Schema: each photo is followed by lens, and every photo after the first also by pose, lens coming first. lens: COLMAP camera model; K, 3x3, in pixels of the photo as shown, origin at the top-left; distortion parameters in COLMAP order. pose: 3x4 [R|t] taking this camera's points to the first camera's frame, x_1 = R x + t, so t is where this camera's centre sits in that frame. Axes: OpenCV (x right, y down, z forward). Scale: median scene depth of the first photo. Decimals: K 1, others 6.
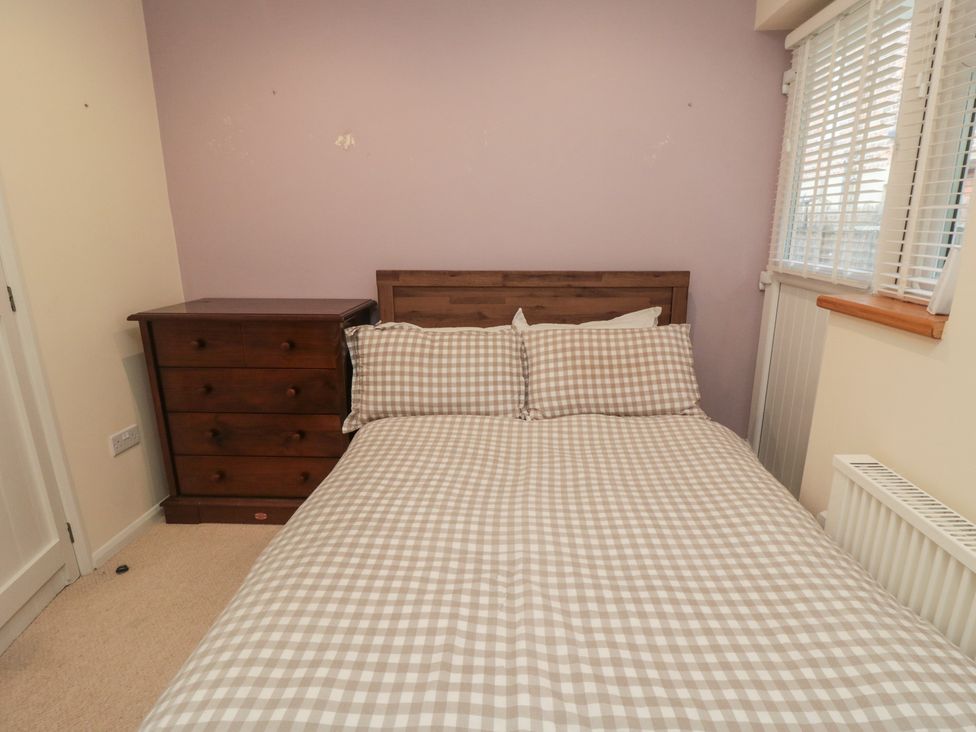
lens RADIAL K [[512.5, 0, 493.9], [0, 512.5, 365.7], [0, 0, 1]] dist [0.000135, -0.009838]
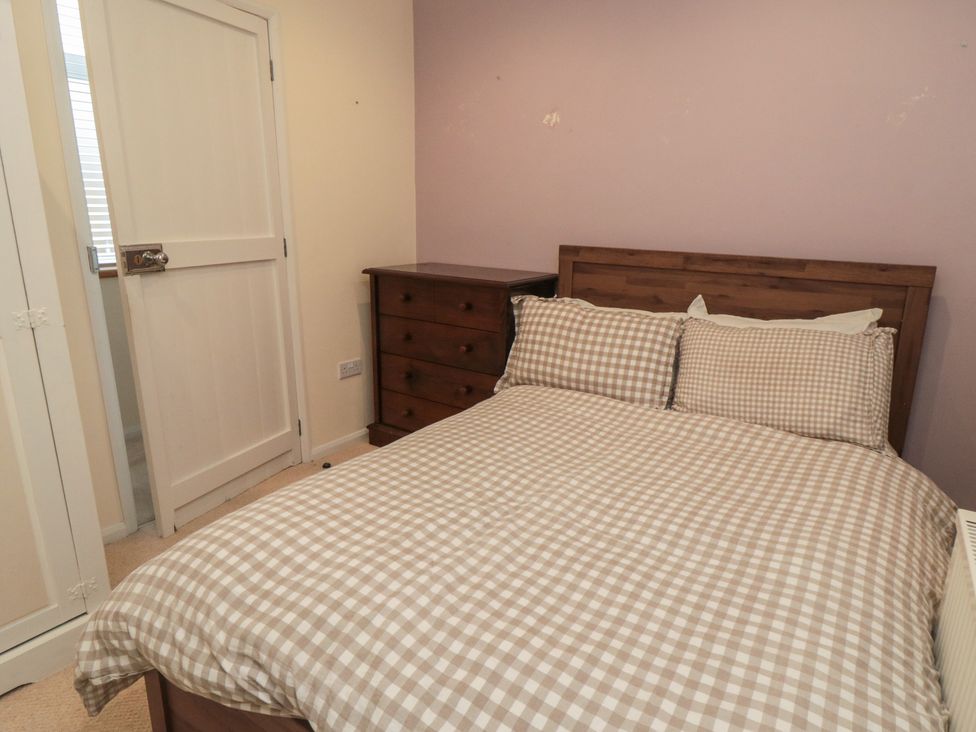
lens RADIAL K [[577.4, 0, 489.7], [0, 577.4, 358.0], [0, 0, 1]] dist [0.007162, -0.001196]
pose [[0.847855, 0.150706, -0.508360, 0.297230], [-0.157157, 0.987102, 0.030522, 0.024422], [0.506403, 0.054015, 0.860603, -0.047449]]
